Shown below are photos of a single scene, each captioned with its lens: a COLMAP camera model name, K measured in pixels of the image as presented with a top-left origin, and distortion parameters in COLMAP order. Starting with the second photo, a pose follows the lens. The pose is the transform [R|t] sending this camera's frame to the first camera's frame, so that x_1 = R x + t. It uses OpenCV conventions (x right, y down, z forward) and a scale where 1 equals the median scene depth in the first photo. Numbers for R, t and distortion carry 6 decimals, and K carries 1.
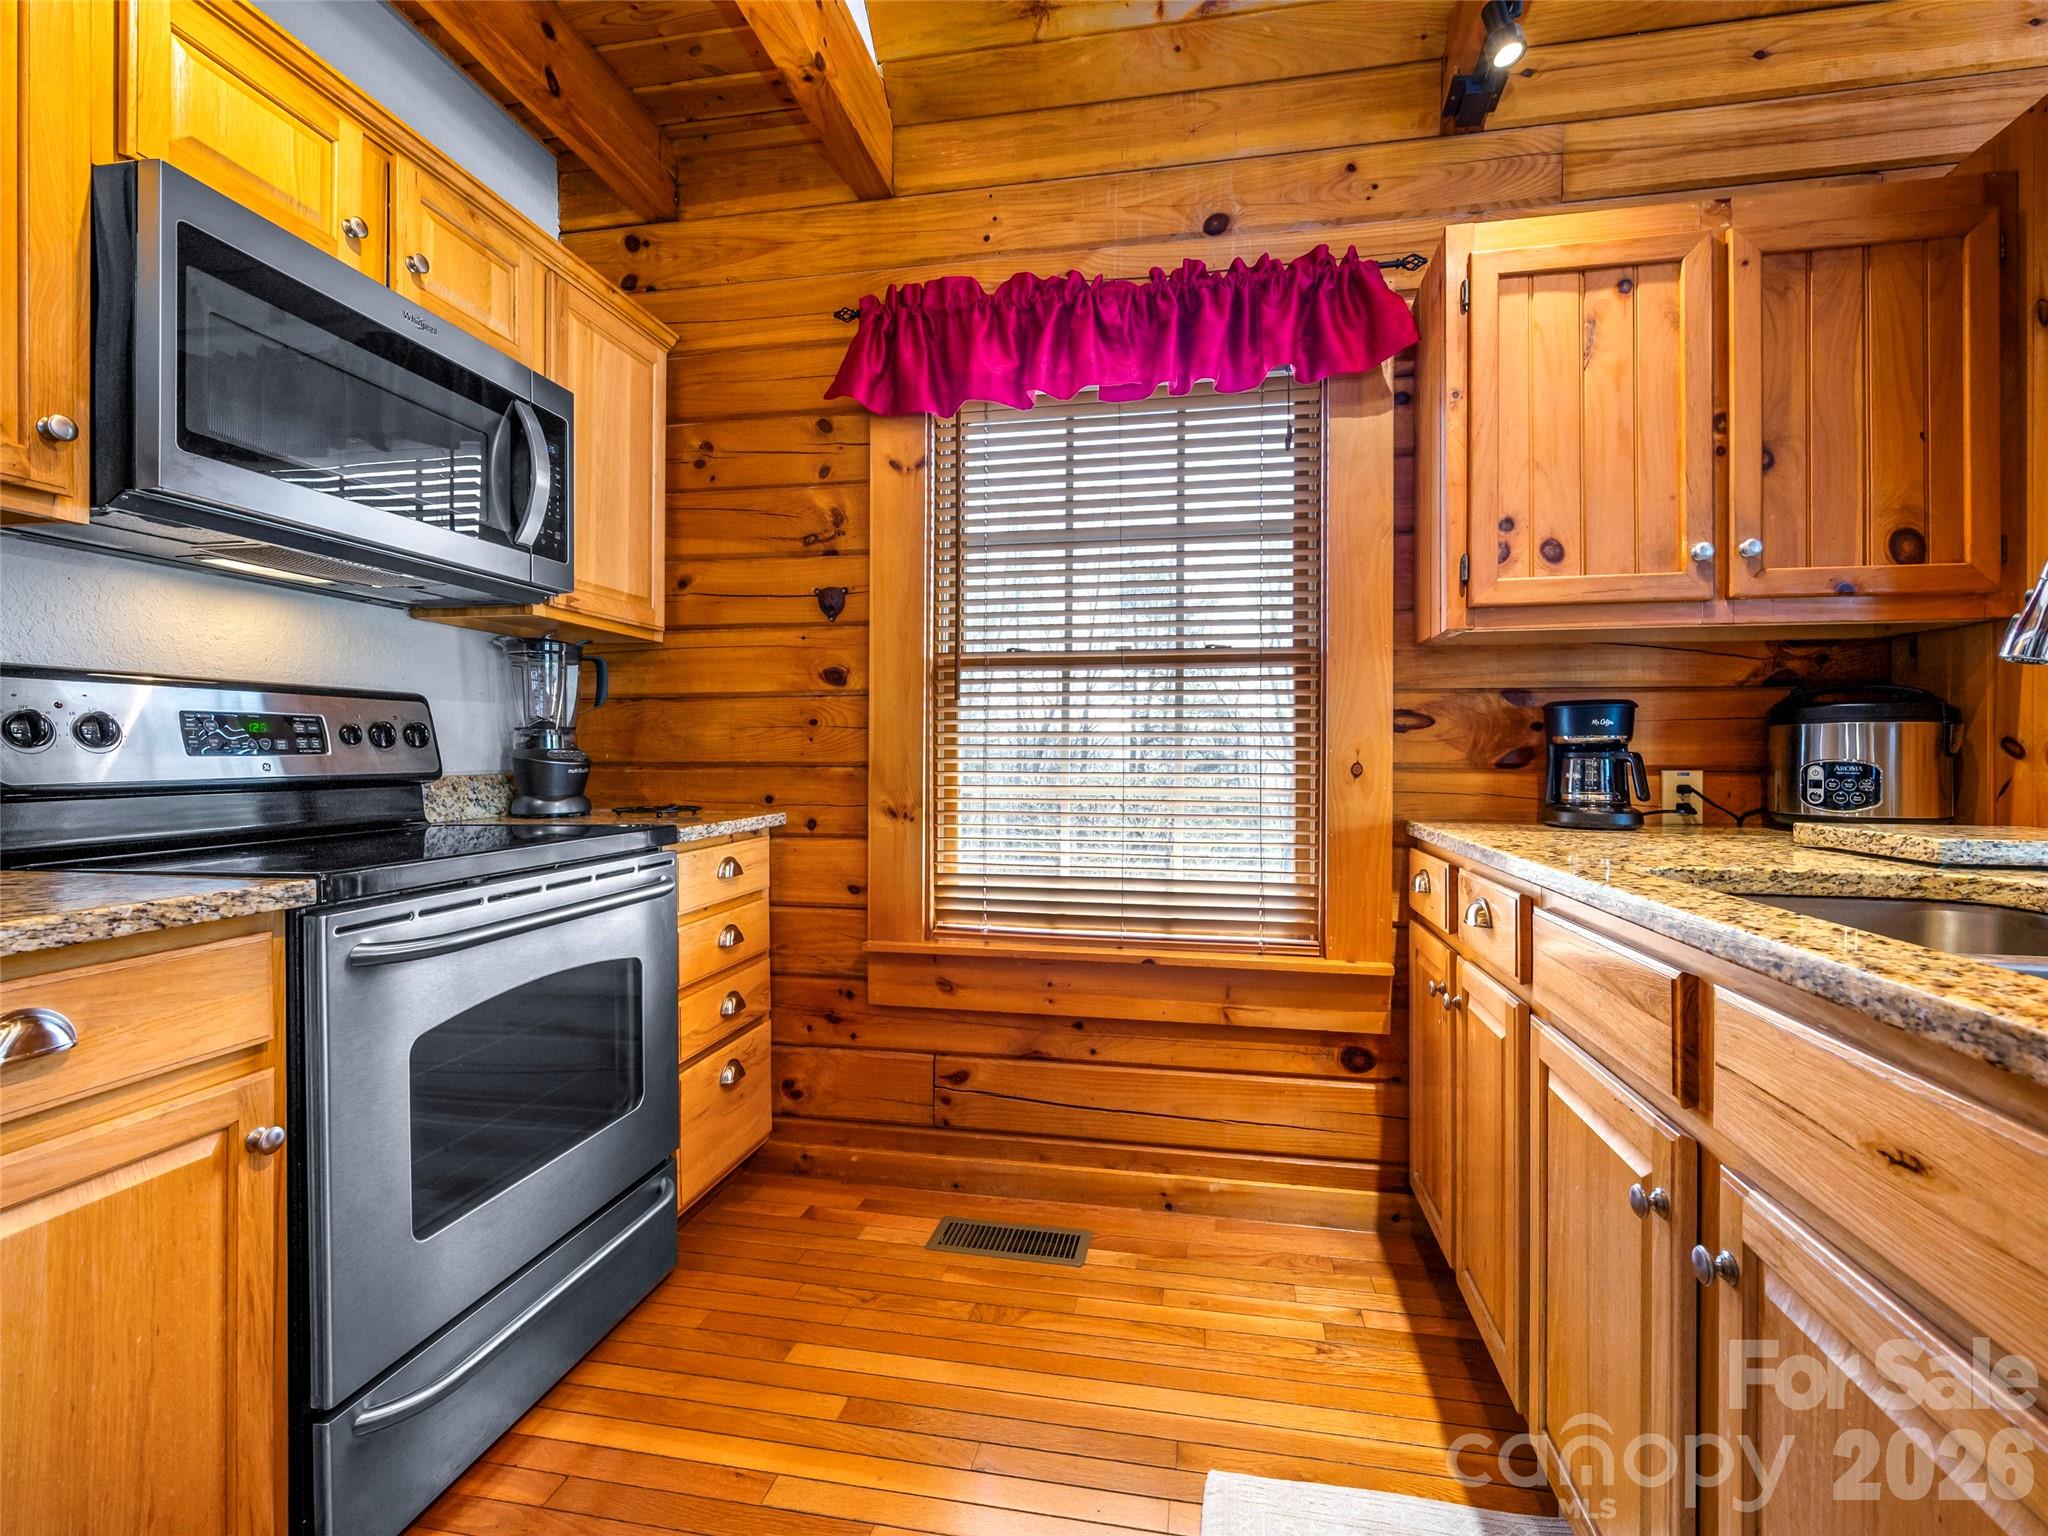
lens RADIAL K [[913.2, 0, 1052.2], [0, 913.2, 758.7], [0, 0, 1]] dist [-0.001608, -0.000151]
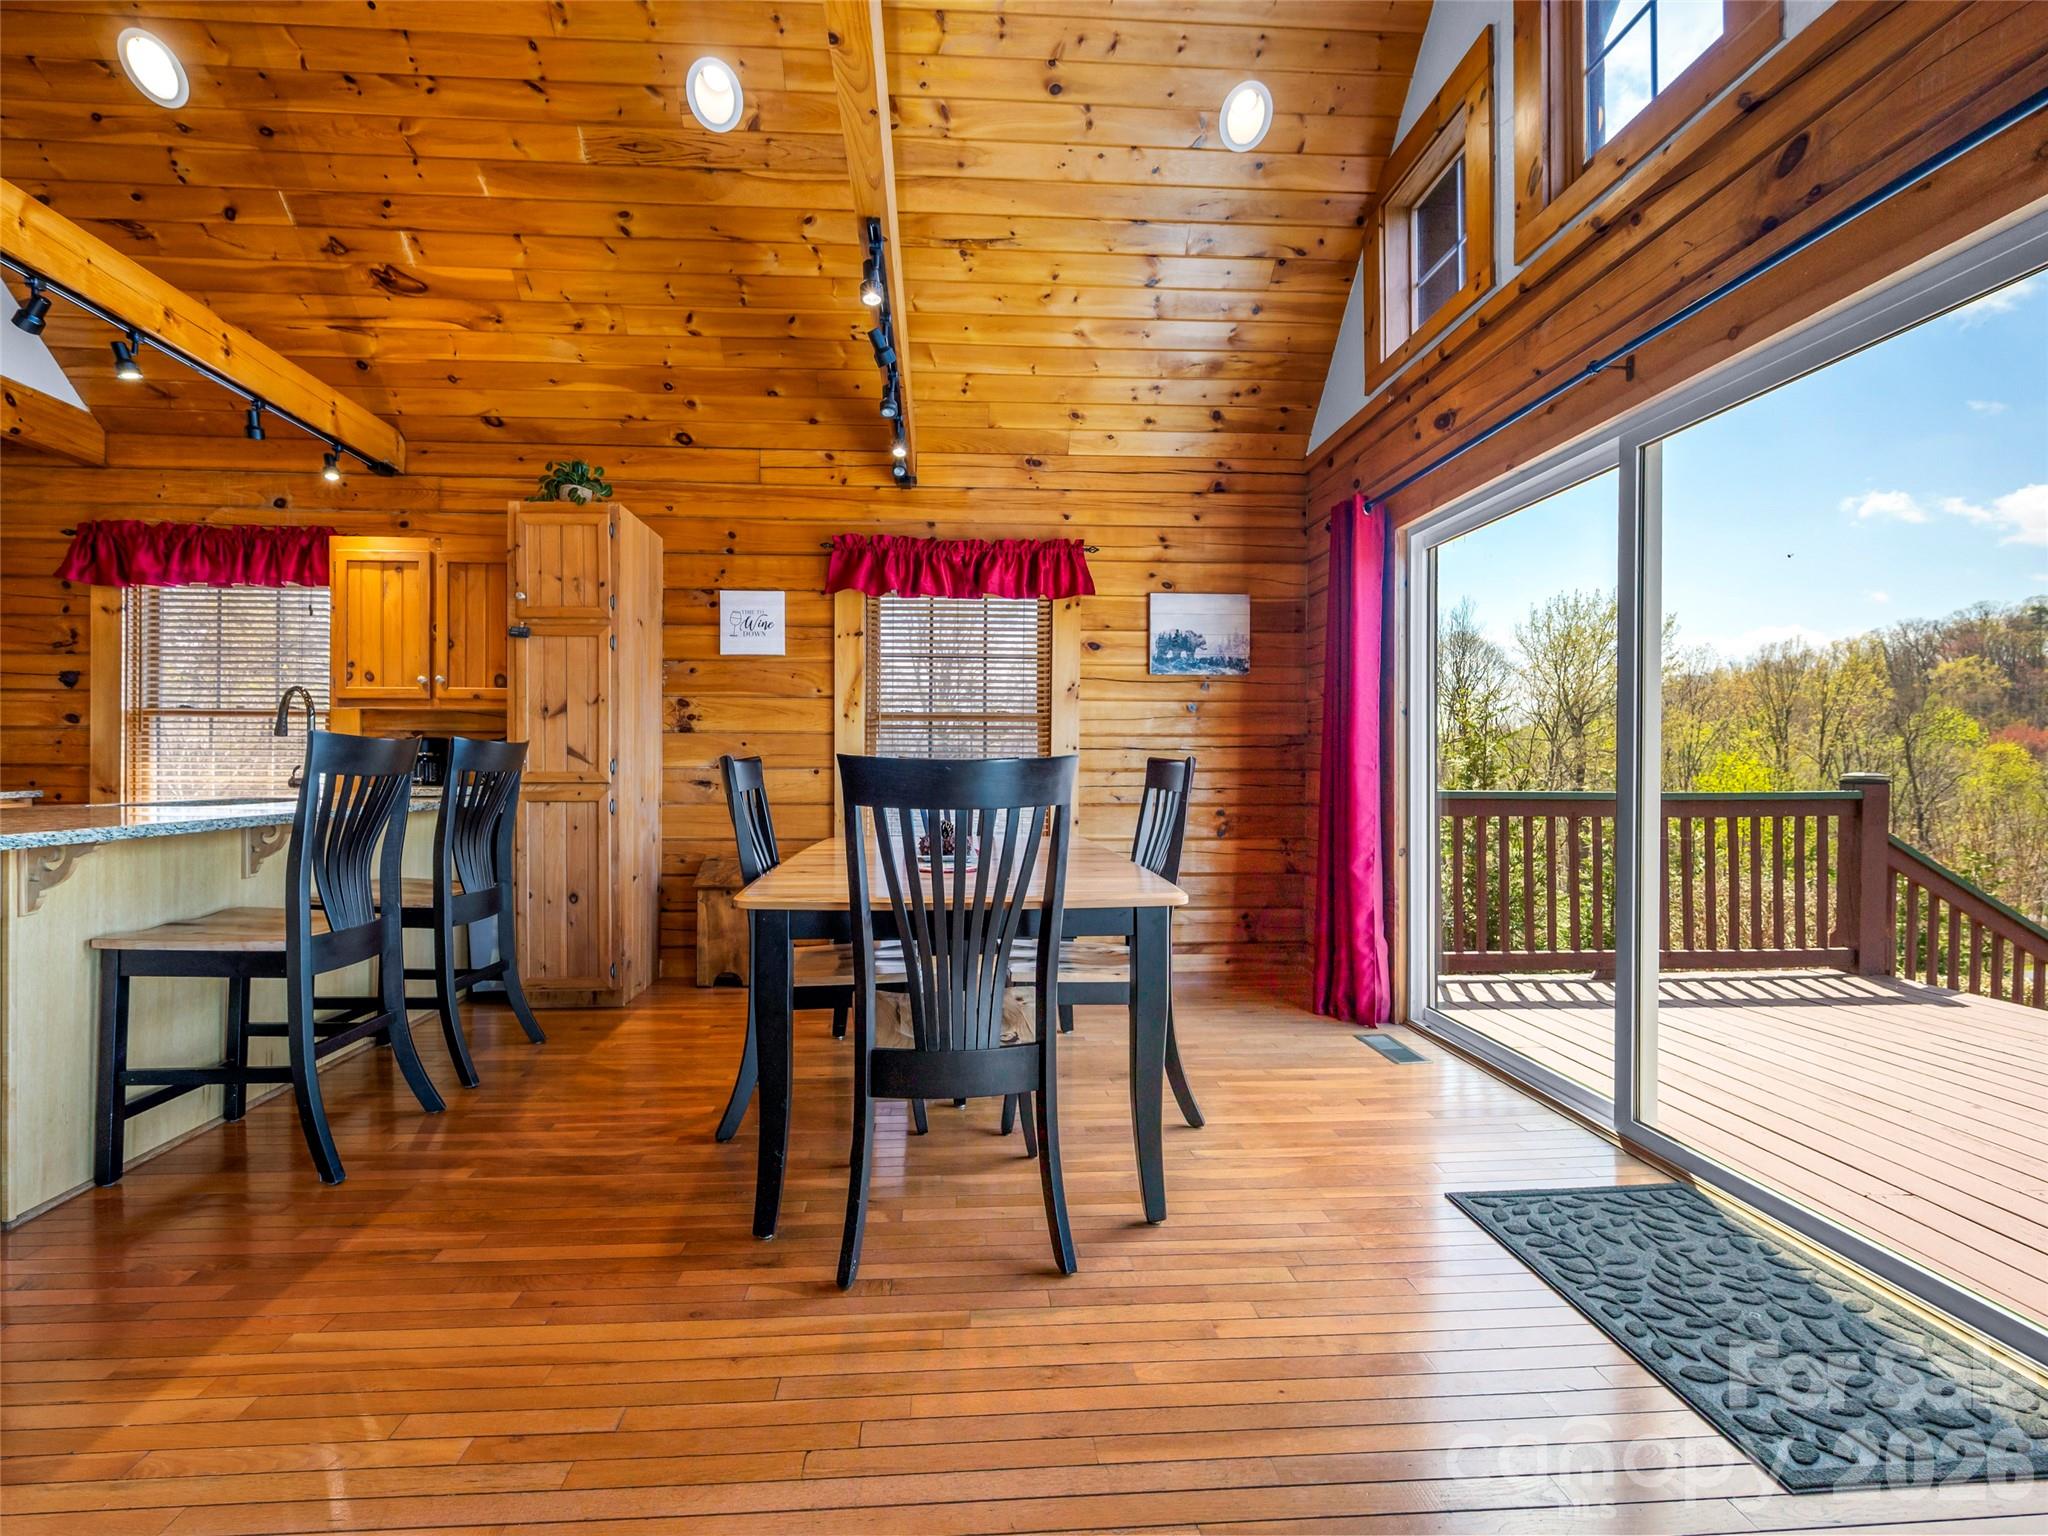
lens RADIAL K [[913.2, 0, 993.7], [0, 913.2, 769.2], [0, 0, 1]] dist [-0.001608, -0.000151]
pose [[0.970659, 0.000911, 0.240456, 1.317825], [-0.002320, 0.999982, 0.005577, 0.000588], [-0.240447, -0.005971, 0.970644, -1.466549]]
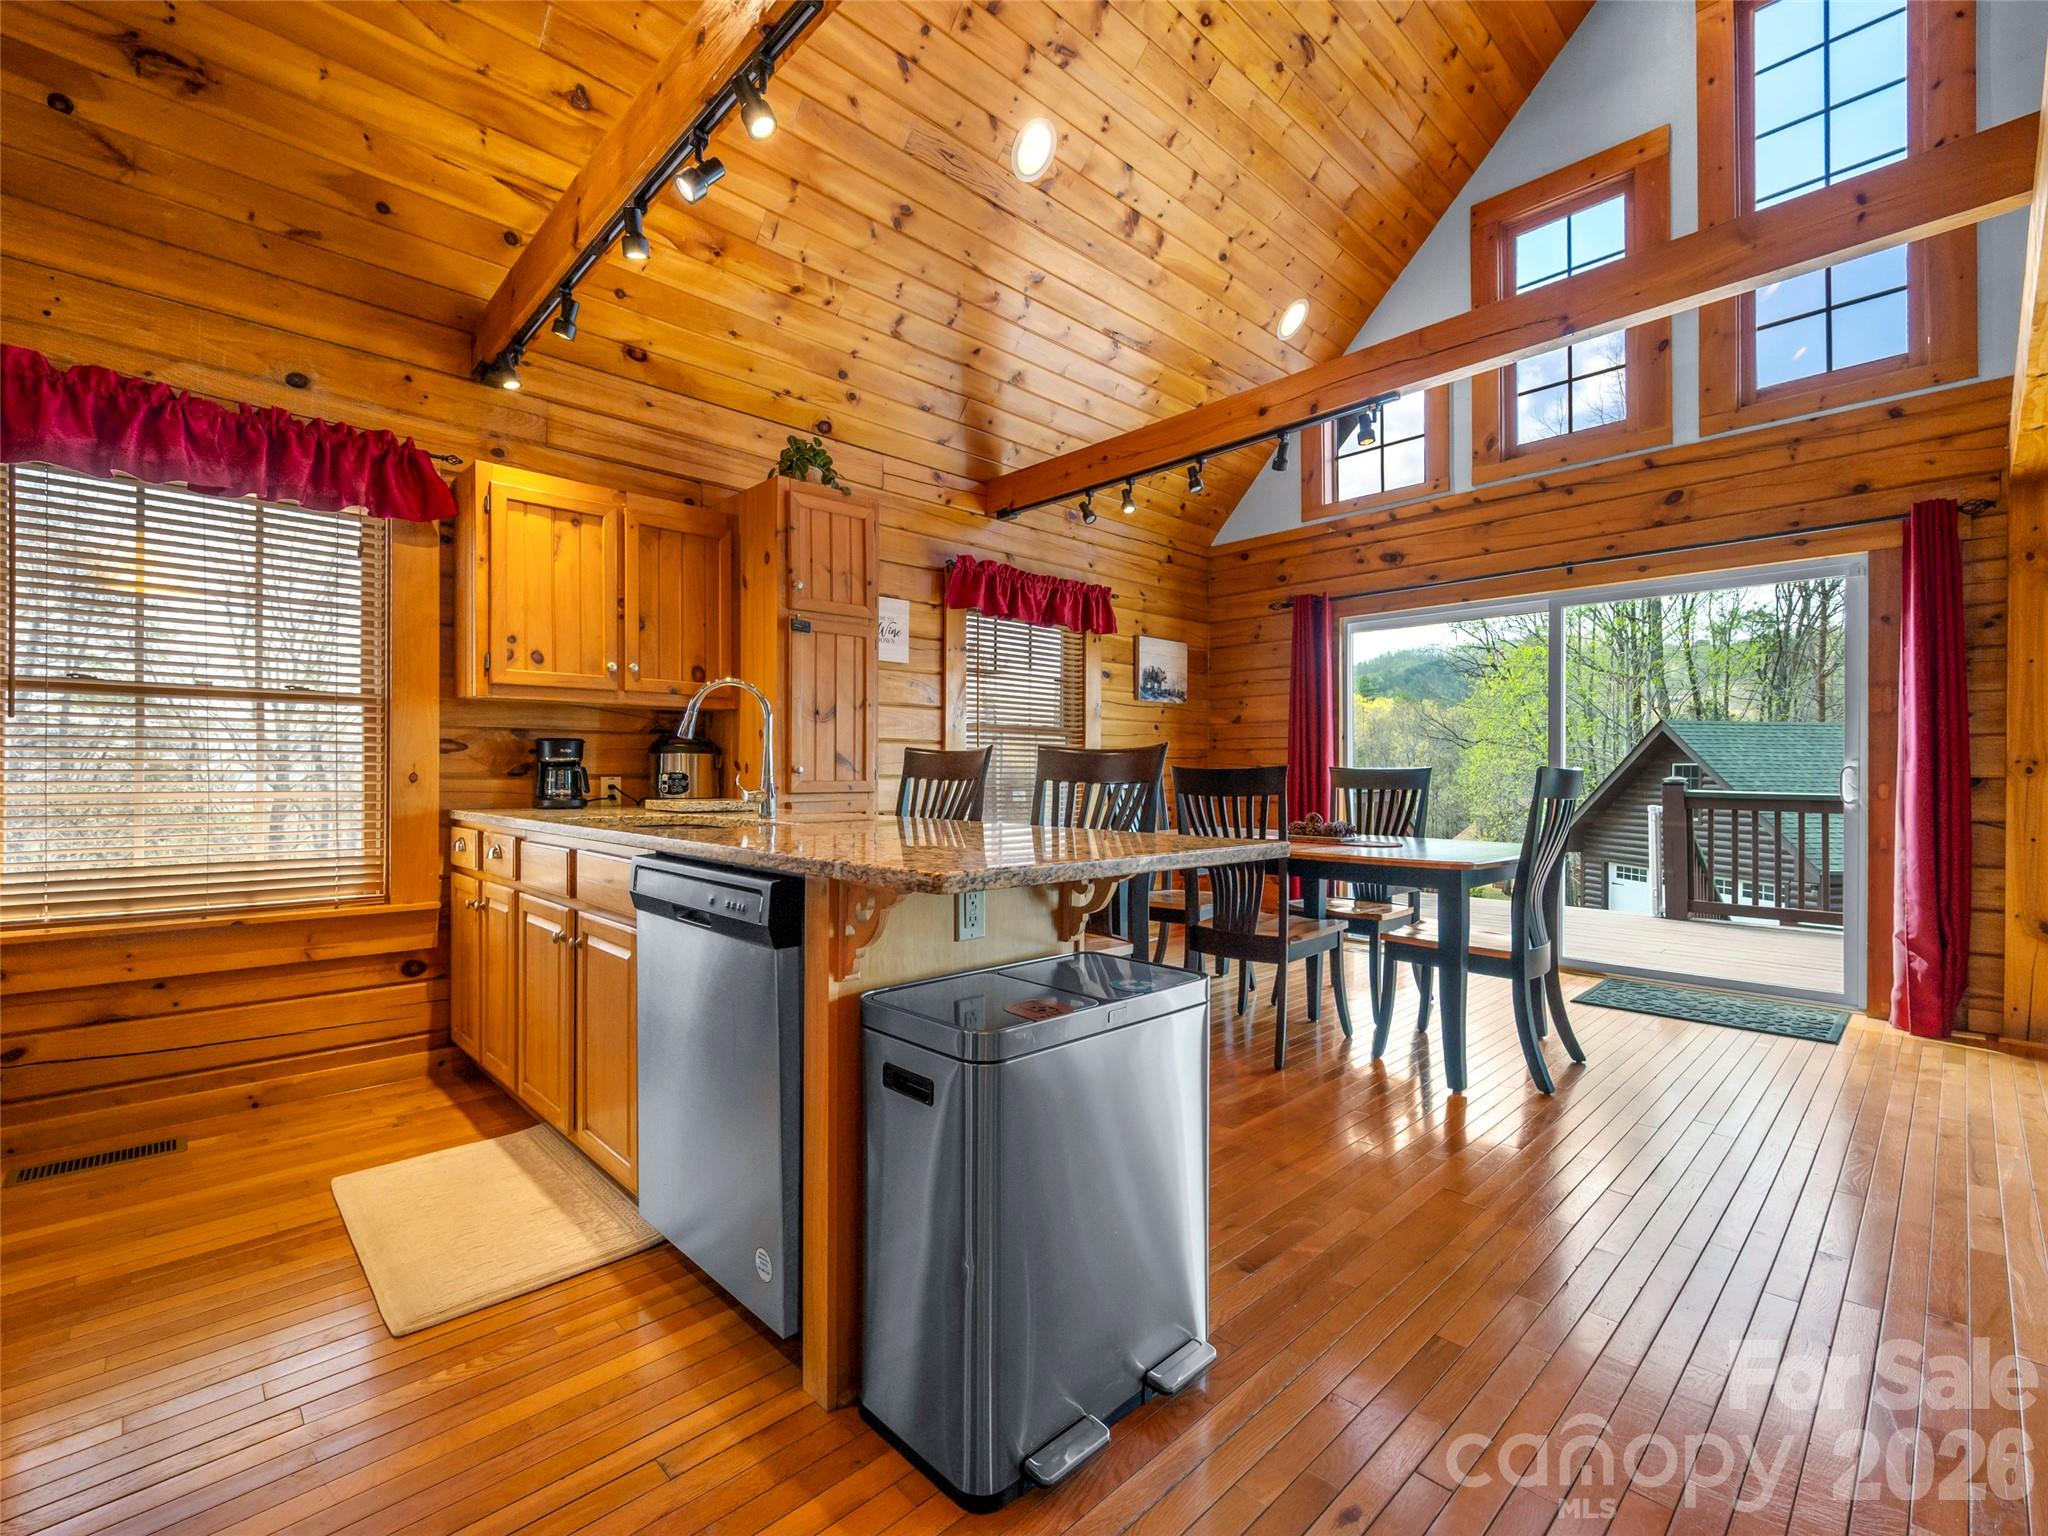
lens RADIAL K [[913.2, 0, 1011.8], [0, 913.2, 775.2], [0, 0, 1]] dist [-0.001608, -0.000151]
pose [[0.586918, -0.002938, 0.809641, -0.317306], [-0.001966, 0.999985, 0.005055, -0.001323], [-0.809644, -0.004559, 0.586904, -0.713222]]
